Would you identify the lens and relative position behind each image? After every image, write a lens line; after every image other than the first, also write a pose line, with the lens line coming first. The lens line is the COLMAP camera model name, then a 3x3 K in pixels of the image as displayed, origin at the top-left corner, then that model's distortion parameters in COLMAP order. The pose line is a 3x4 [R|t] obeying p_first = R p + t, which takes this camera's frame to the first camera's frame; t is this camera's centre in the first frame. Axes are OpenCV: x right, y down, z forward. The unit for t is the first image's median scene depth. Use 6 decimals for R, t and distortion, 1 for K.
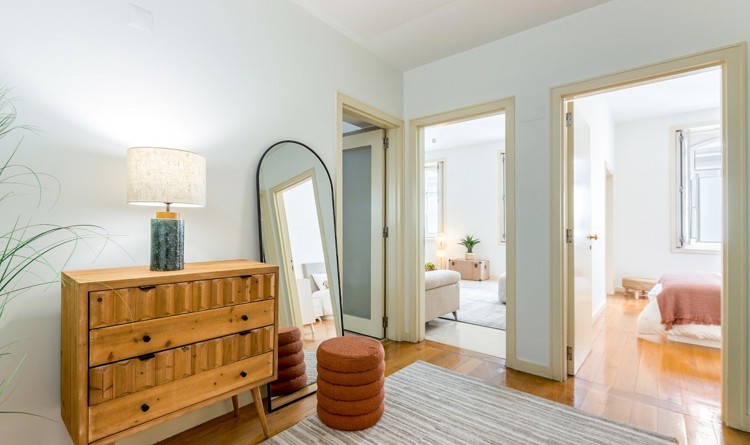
lens RADIAL K [[344.5, 0, 374.3], [0, 344.5, 218.9], [0, 0, 1]] dist [-0.001670, 0.000056]
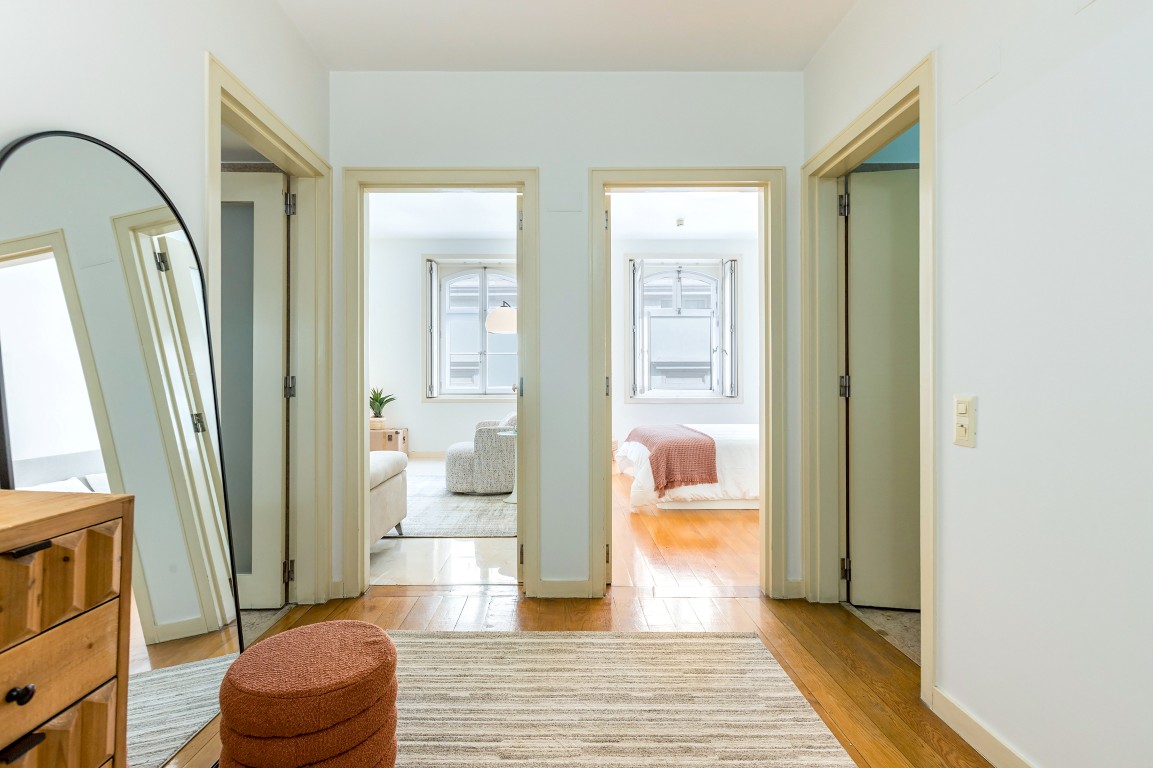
lens RADIAL K [[528.0, 0, 556.8], [0, 528.0, 364.6], [0, 0, 1]] dist [0.001359, -0.000679]
pose [[0.767657, 0.005009, 0.640842, -0.195671], [-0.008262, 0.999964, 0.002081, 0.003141], [-0.640808, -0.006892, 0.767670, 0.231679]]
